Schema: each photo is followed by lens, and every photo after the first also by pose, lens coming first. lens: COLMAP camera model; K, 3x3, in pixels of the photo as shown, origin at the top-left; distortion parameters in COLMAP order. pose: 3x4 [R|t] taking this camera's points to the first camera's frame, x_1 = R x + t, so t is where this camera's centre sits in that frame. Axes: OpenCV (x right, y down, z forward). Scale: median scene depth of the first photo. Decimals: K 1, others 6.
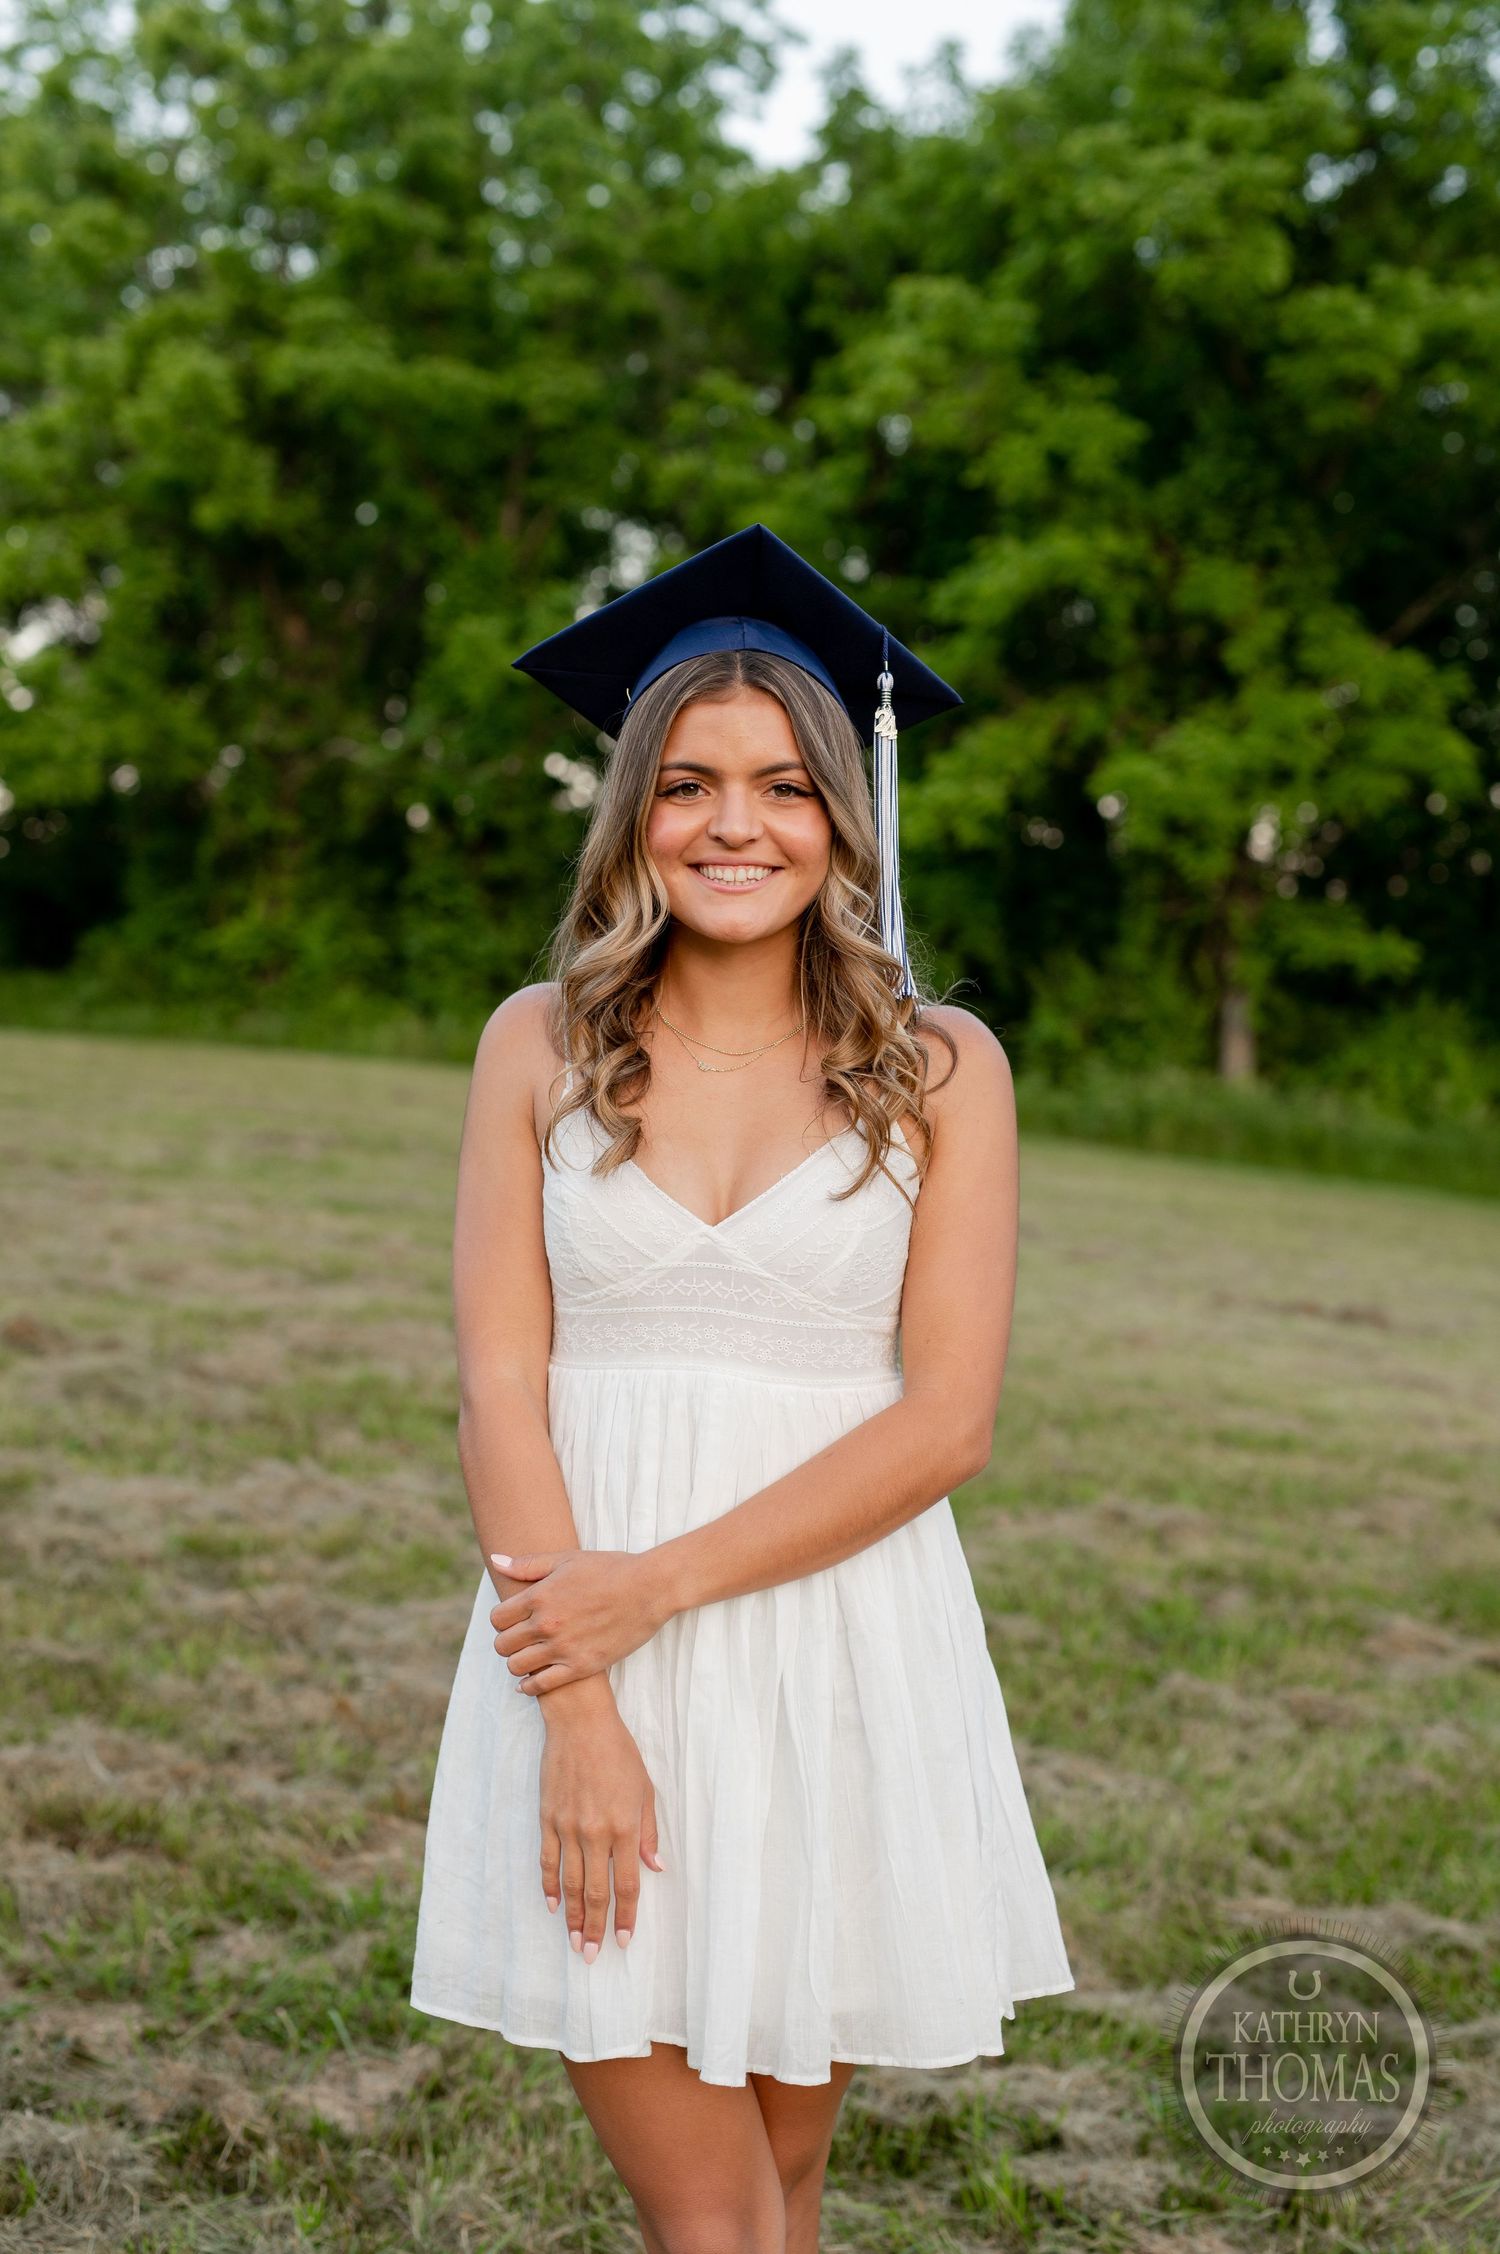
lens RADIAL K [[3206.5, 0, 701.2], [0, 3206.5, 1132.3], [0, 0, 1]] dist [0.010661, -0.040731]
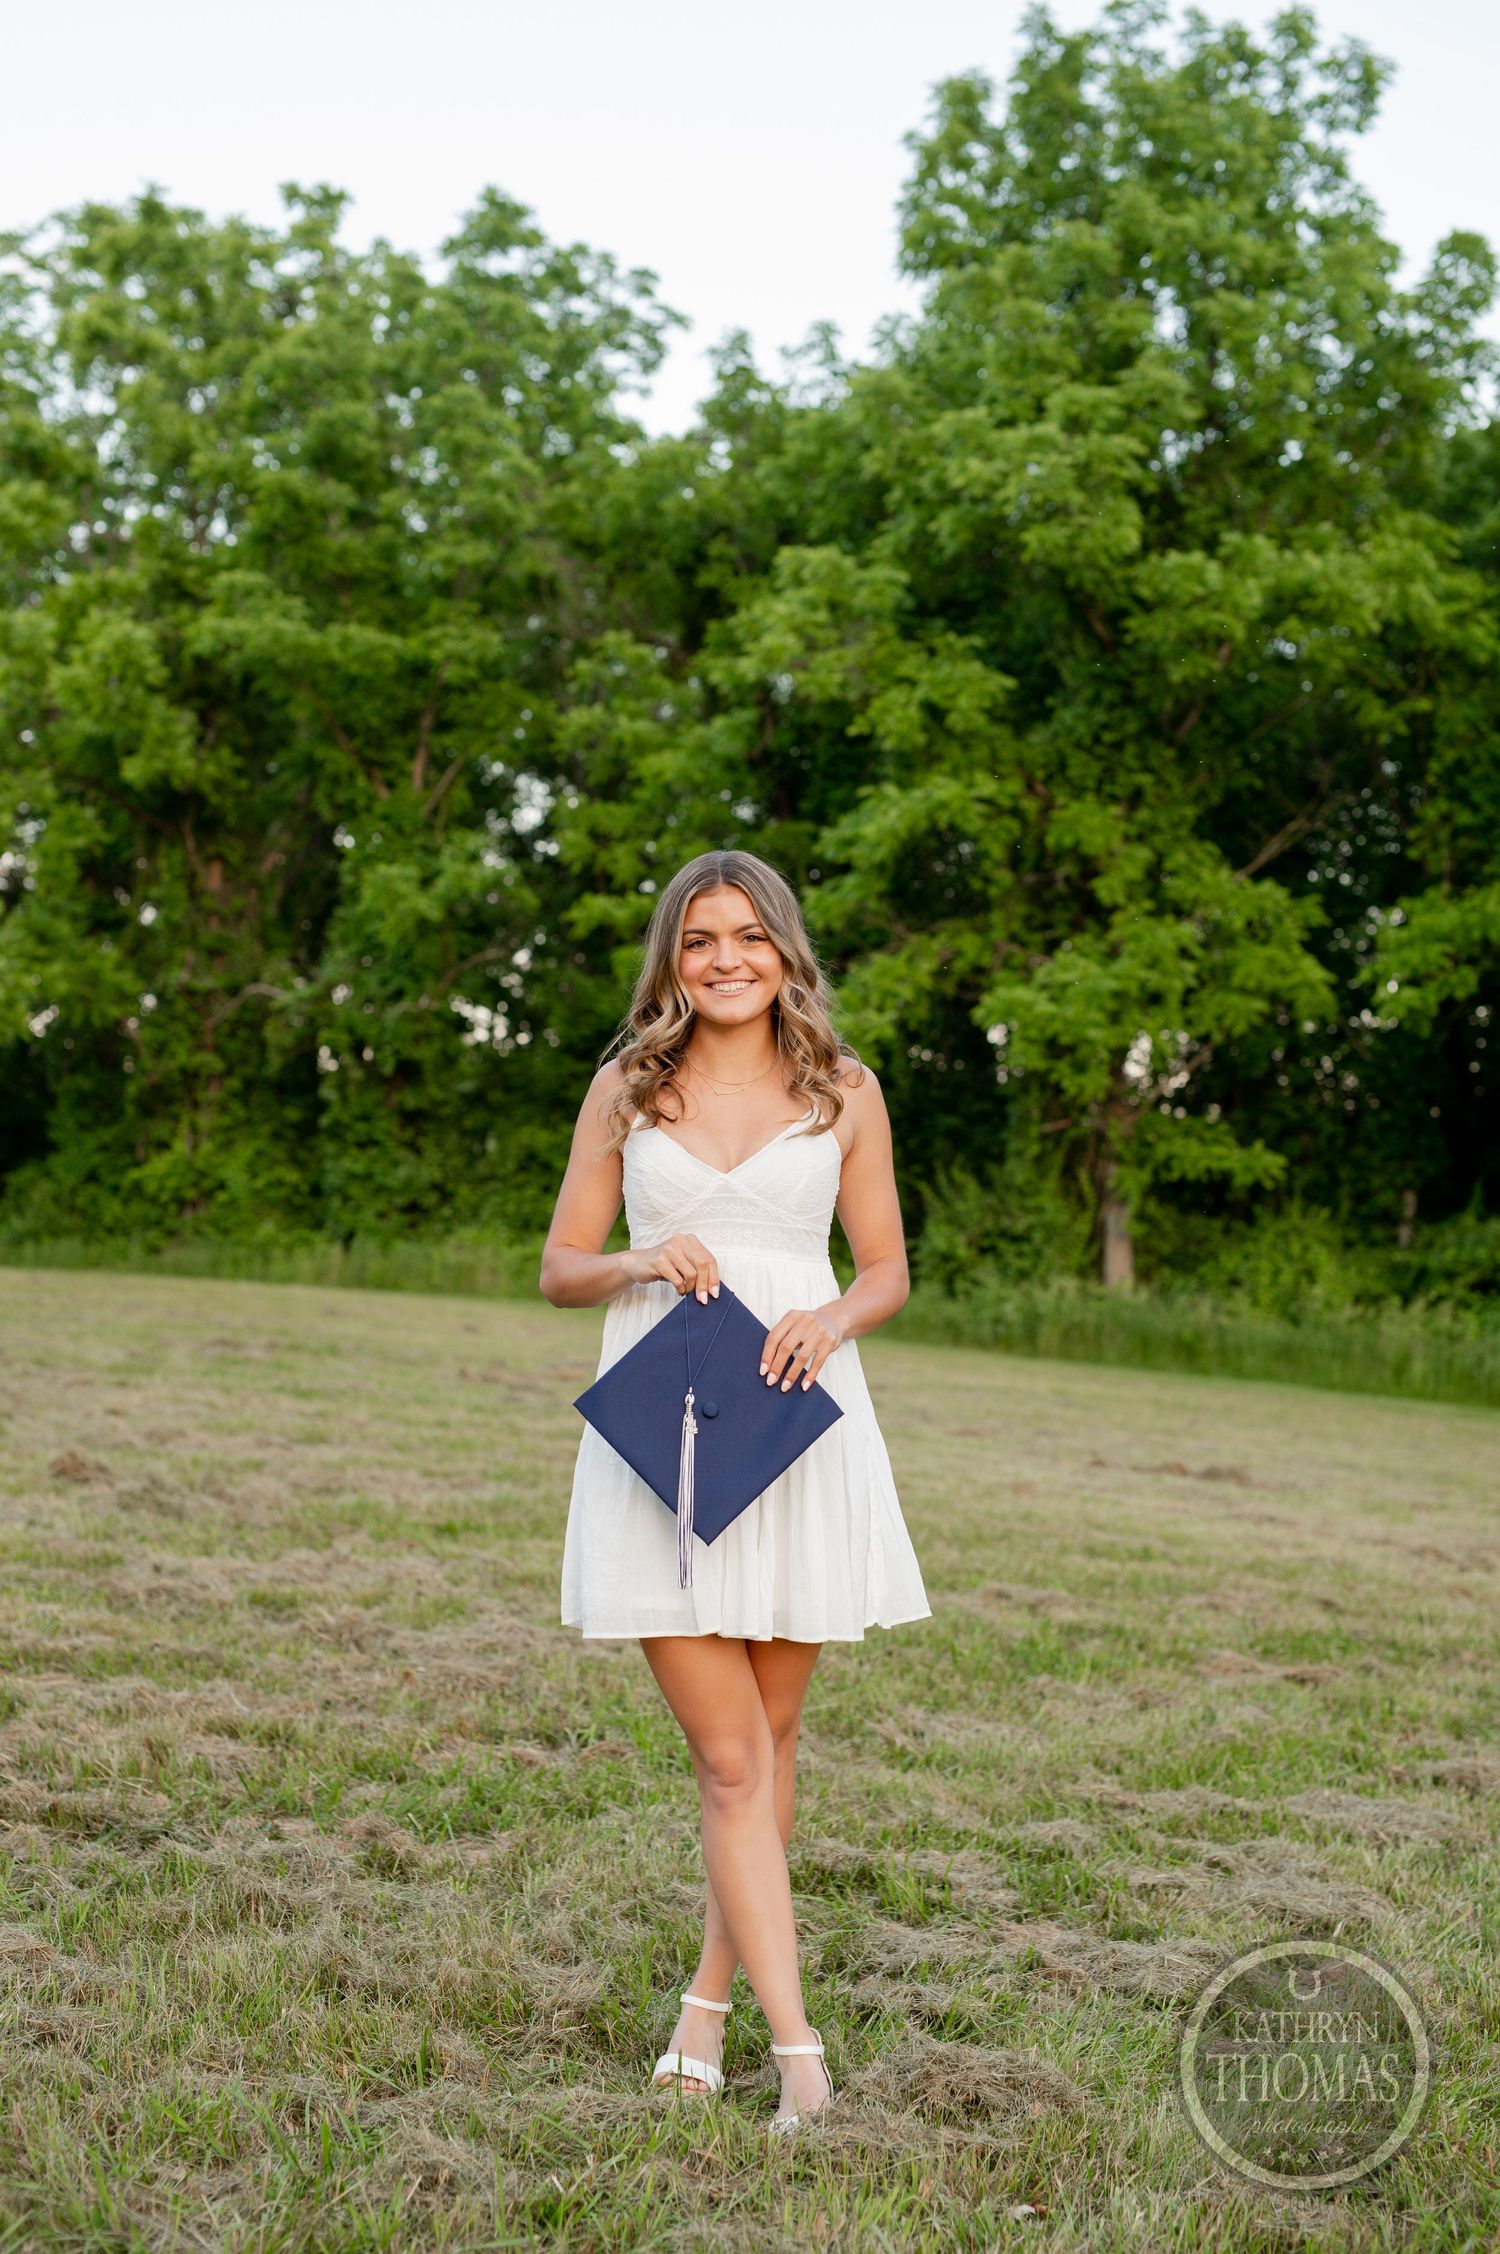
lens RADIAL K [[3492.5, 0, 750.0], [0, 3492.5, 1127.0], [0, 0, 1]] dist [-0.000748, 0.000784]
pose [[0.998522, -0.018316, 0.051160, -0.012399], [0.022547, 0.996262, -0.083386, 0.024525], [-0.049441, 0.084416, 0.995203, -0.143099]]
